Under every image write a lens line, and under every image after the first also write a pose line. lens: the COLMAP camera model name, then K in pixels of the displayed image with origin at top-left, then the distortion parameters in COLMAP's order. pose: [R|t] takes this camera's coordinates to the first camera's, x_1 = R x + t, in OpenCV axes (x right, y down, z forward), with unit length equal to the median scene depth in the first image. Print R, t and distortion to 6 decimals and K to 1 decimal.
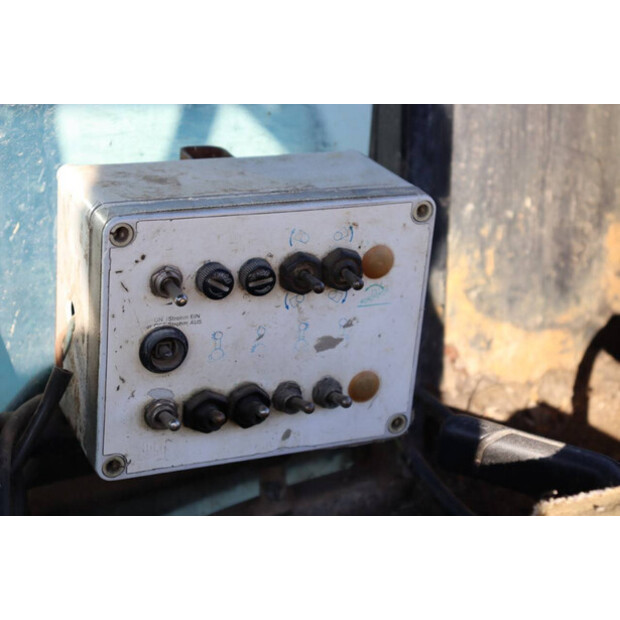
lens RADIAL K [[1437.1, 0, 309.4], [0, 1437.1, 310.4], [0, 0, 1]] dist [0.405312, 0.000000]
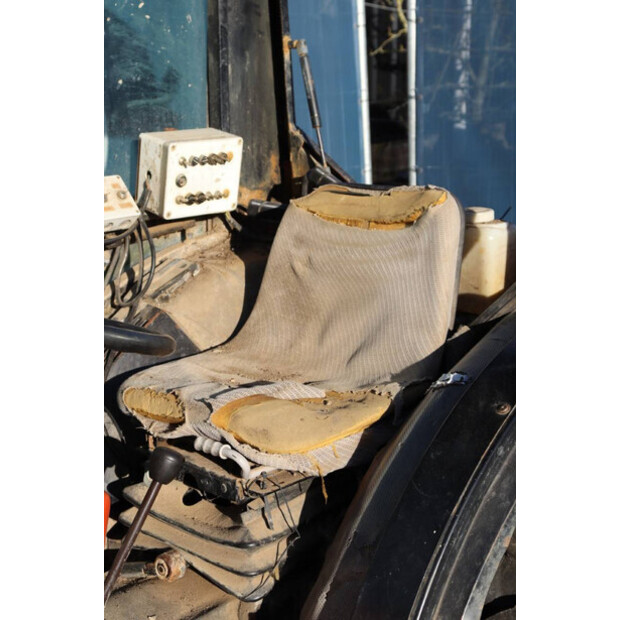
lens RADIAL K [[1144.4, 0, 313.8], [0, 1144.4, 306.3], [0, 0, 1]] dist [0.156428, 0.000000]
pose [[0.937025, -0.092667, 0.336746, -0.786628], [0.092633, 0.995568, 0.016205, 0.323414], [-0.336755, 0.016009, 0.941456, -1.840470]]
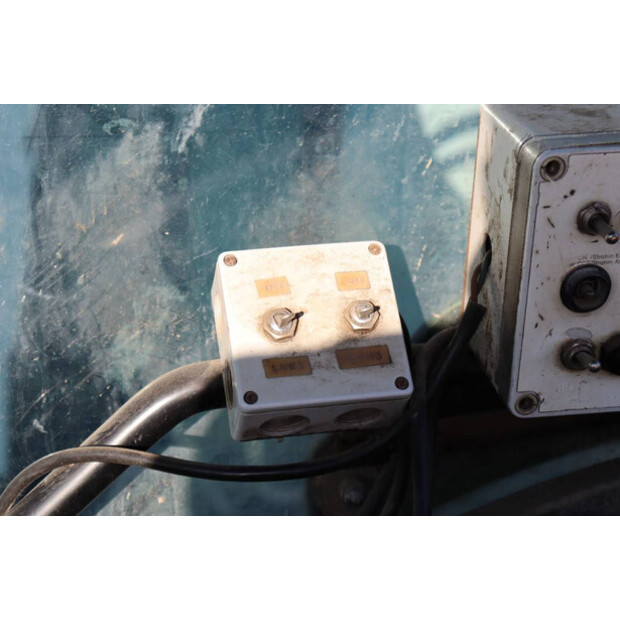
lens RADIAL K [[1437.1, 0, 313.2], [0, 1437.1, 306.7], [0, 0, 1]] dist [0.405312, 0.000000]
pose [[0.978421, 0.046410, -0.201341, -0.080632], [-0.039948, 0.998552, 0.036043, 0.011111], [0.202722, -0.027222, 0.978858, 0.001957]]
